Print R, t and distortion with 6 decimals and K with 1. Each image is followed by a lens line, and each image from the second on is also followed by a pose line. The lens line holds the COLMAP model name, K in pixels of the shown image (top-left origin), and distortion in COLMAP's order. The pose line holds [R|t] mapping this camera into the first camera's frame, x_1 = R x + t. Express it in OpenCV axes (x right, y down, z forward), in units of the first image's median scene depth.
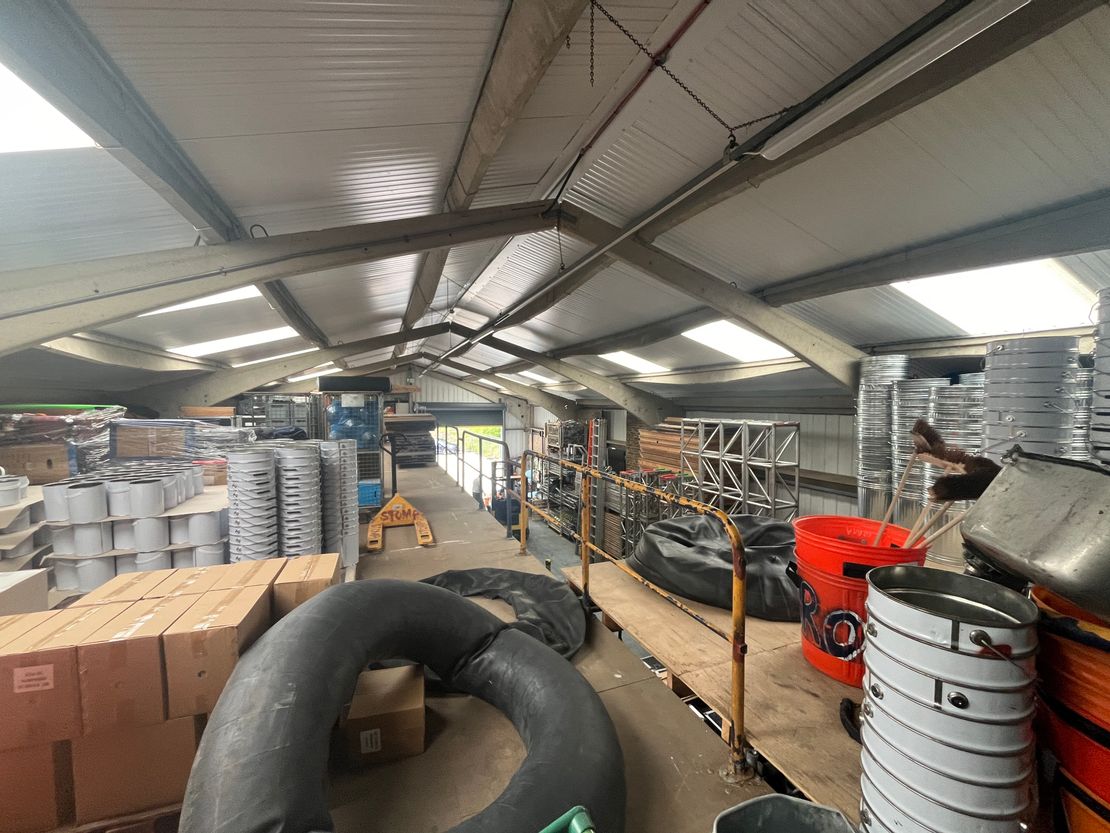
lens RADIAL K [[447.8, 0, 555.4], [0, 447.8, 416.8], [0, 0, 1]] dist [-0.000191, -0.000009]
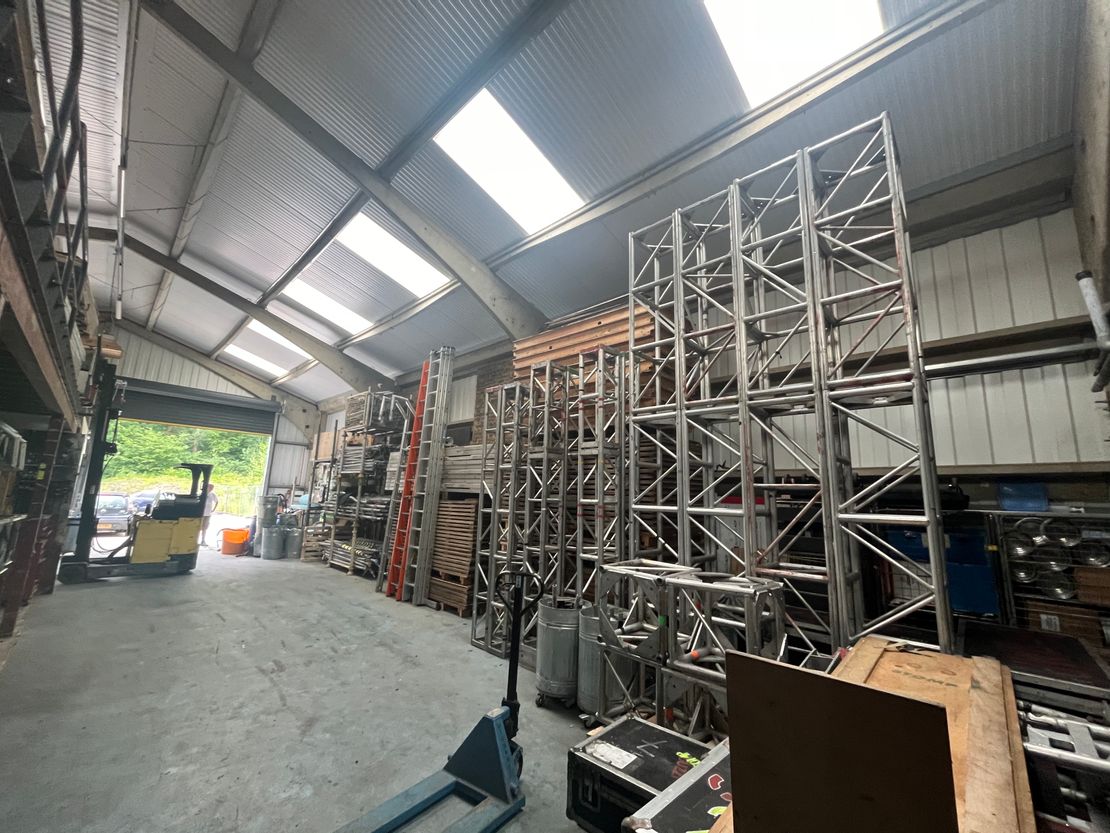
lens RADIAL K [[447.8, 0, 555.4], [0, 447.8, 417.0], [0, 0, 1]] dist [-0.000191, -0.000009]
pose [[0.914637, 0.102988, 0.390938, 0.007218], [-0.019902, 0.977306, -0.210896, 0.176091], [-0.403785, 0.185112, 0.895930, 0.314218]]
